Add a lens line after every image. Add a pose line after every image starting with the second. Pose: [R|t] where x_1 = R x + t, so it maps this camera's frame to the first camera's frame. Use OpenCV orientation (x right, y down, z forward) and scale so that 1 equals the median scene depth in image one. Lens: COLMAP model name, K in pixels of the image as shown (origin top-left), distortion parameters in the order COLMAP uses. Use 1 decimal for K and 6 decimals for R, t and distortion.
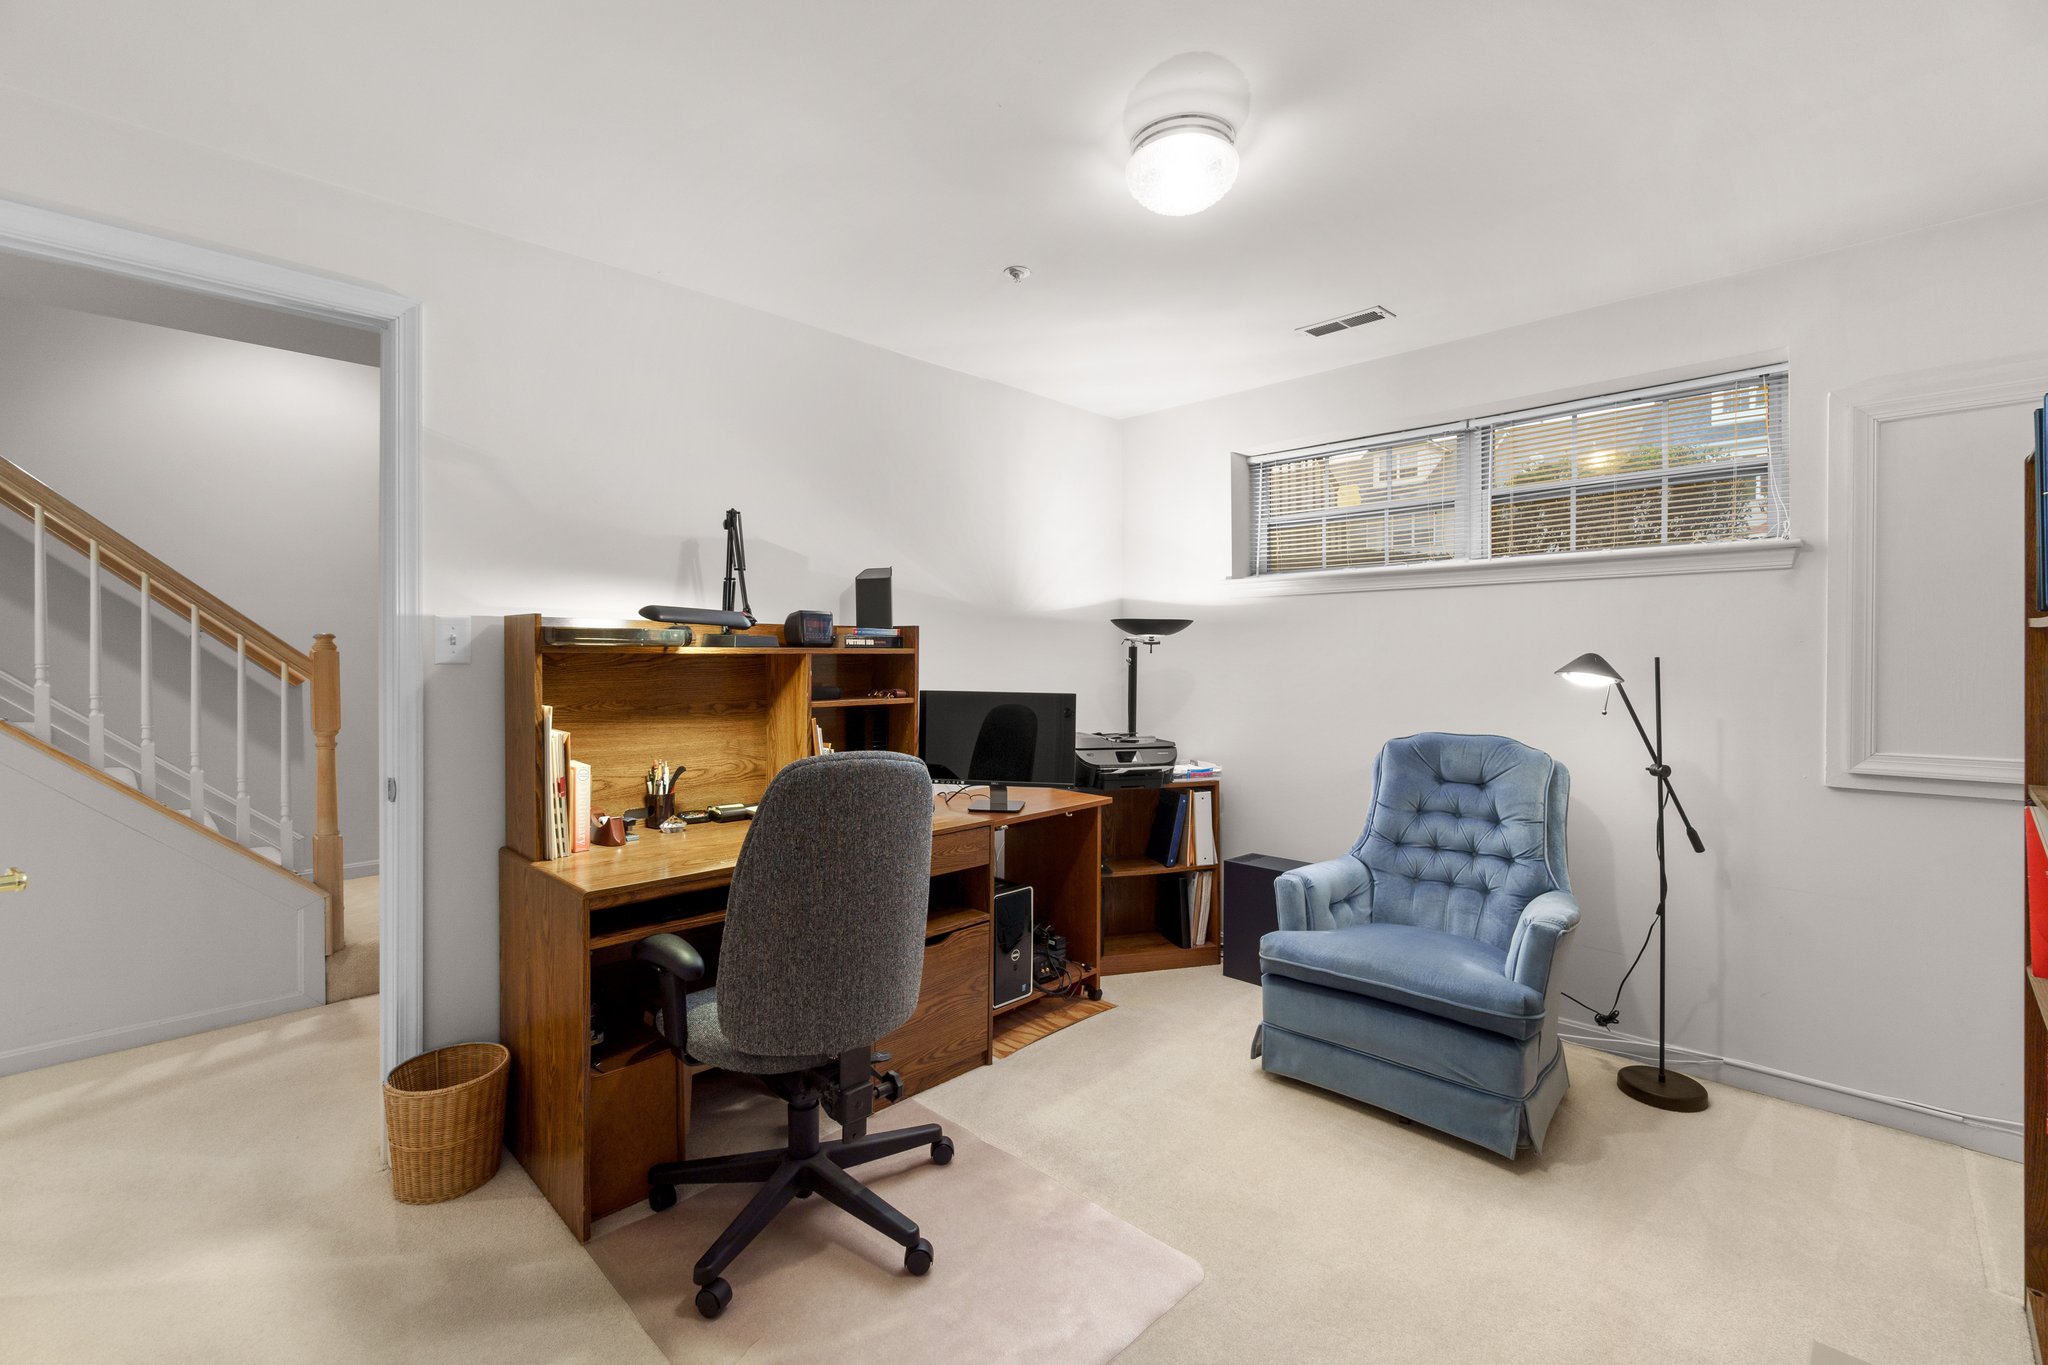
lens RADIAL K [[883.2, 0, 1014.1], [0, 883.2, 670.1], [0, 0, 1]] dist [-0.006316, 0.001272]
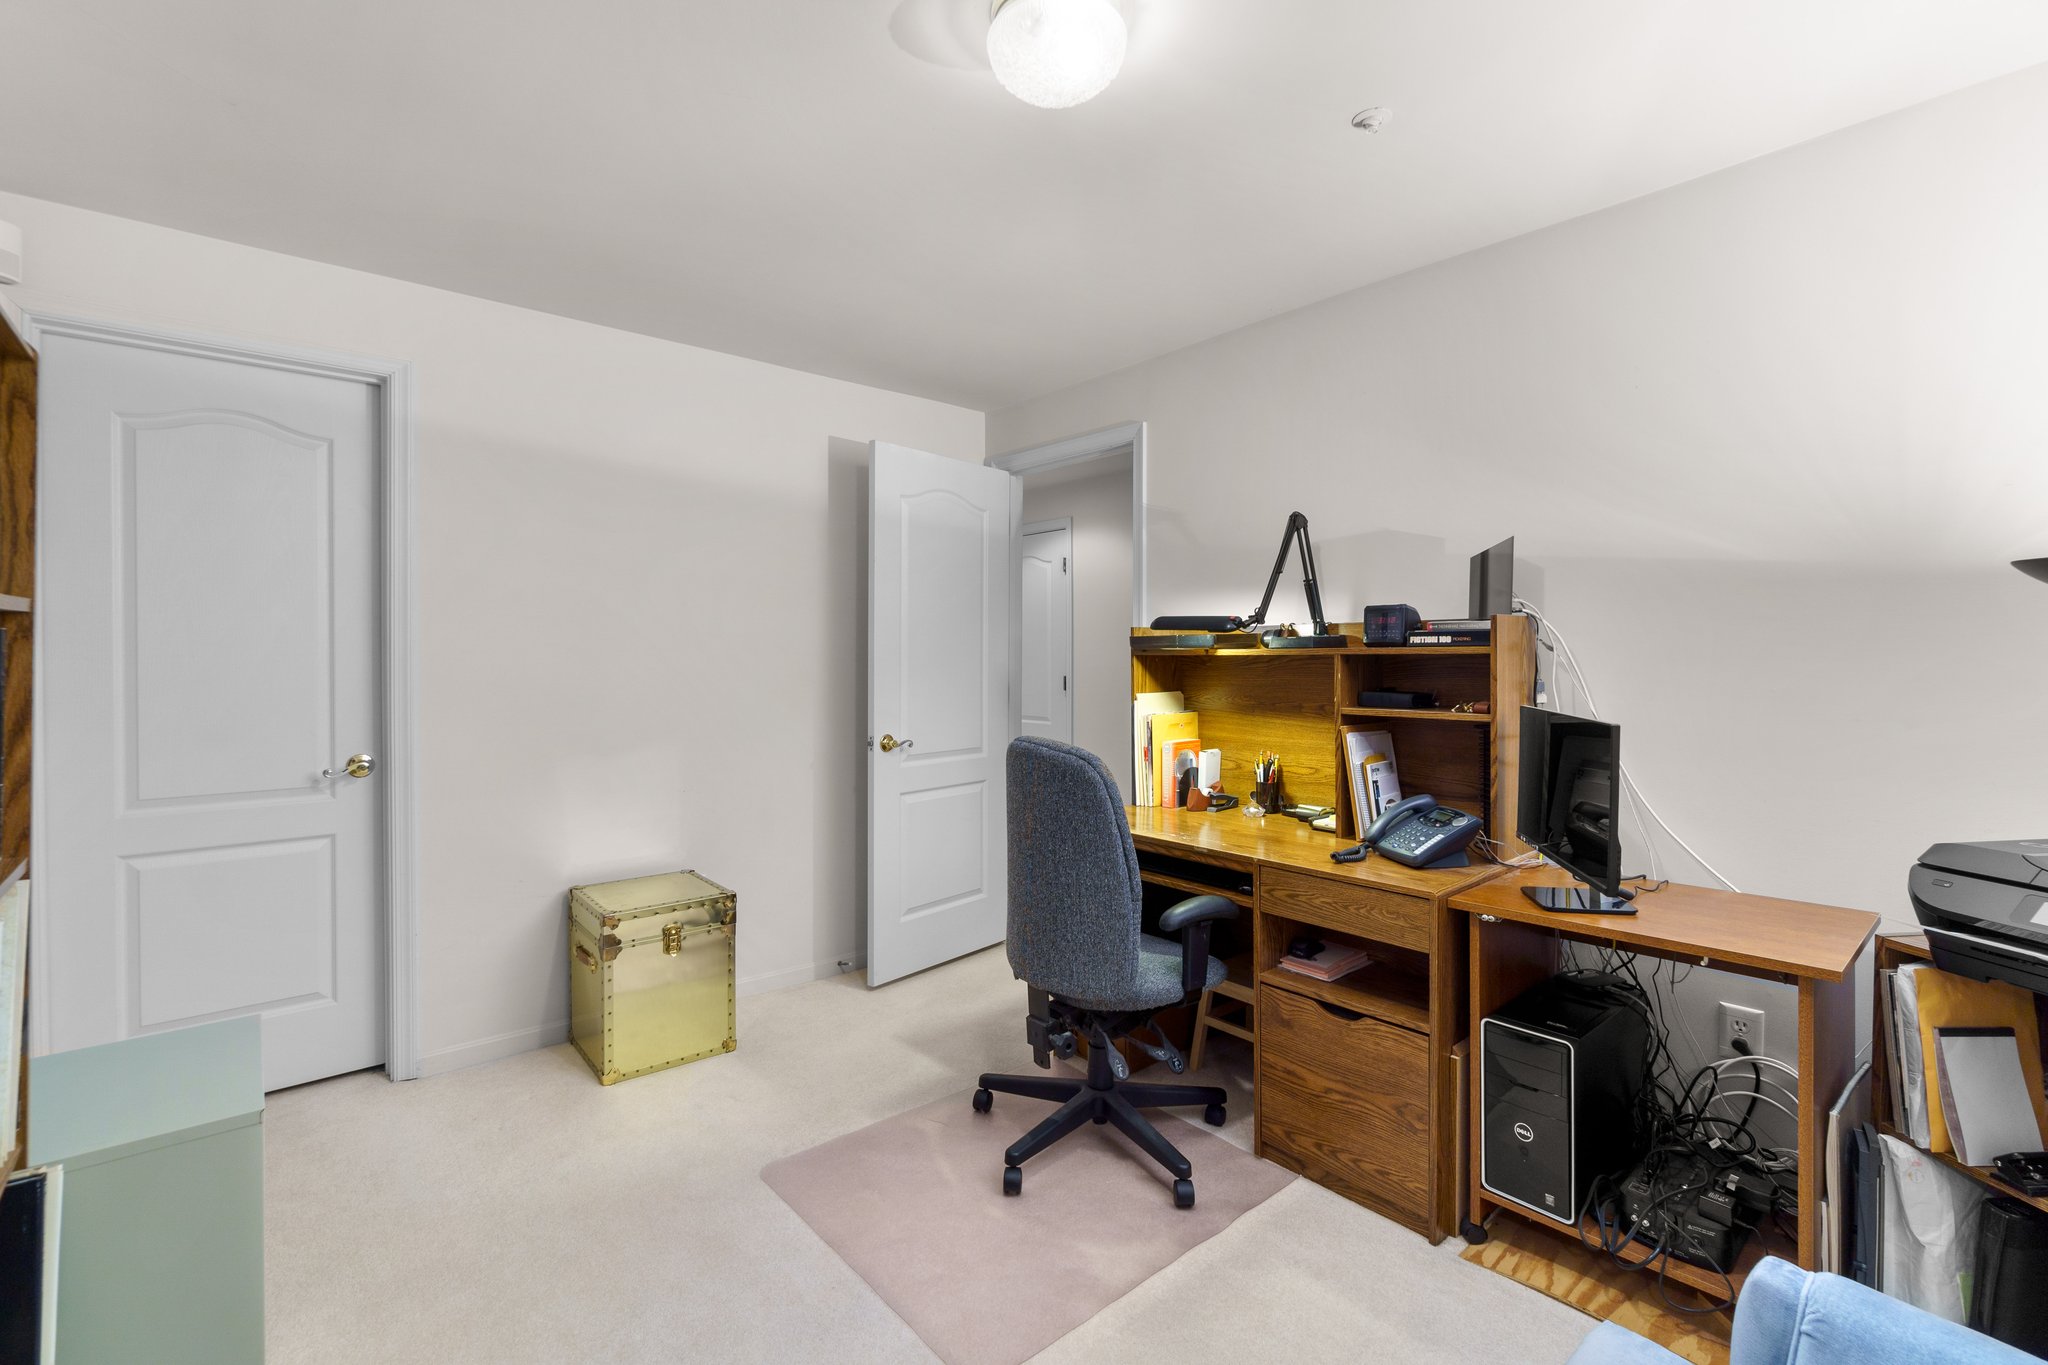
lens RADIAL K [[883.2, 0, 1015.1], [0, 883.2, 665.5], [0, 0, 1]] dist [-0.006316, 0.001272]
pose [[-0.060745, 0.007919, -0.998122, 0.696675], [-0.014104, 0.999862, 0.008791, -0.010819], [0.998054, 0.014611, -0.060624, 0.721397]]
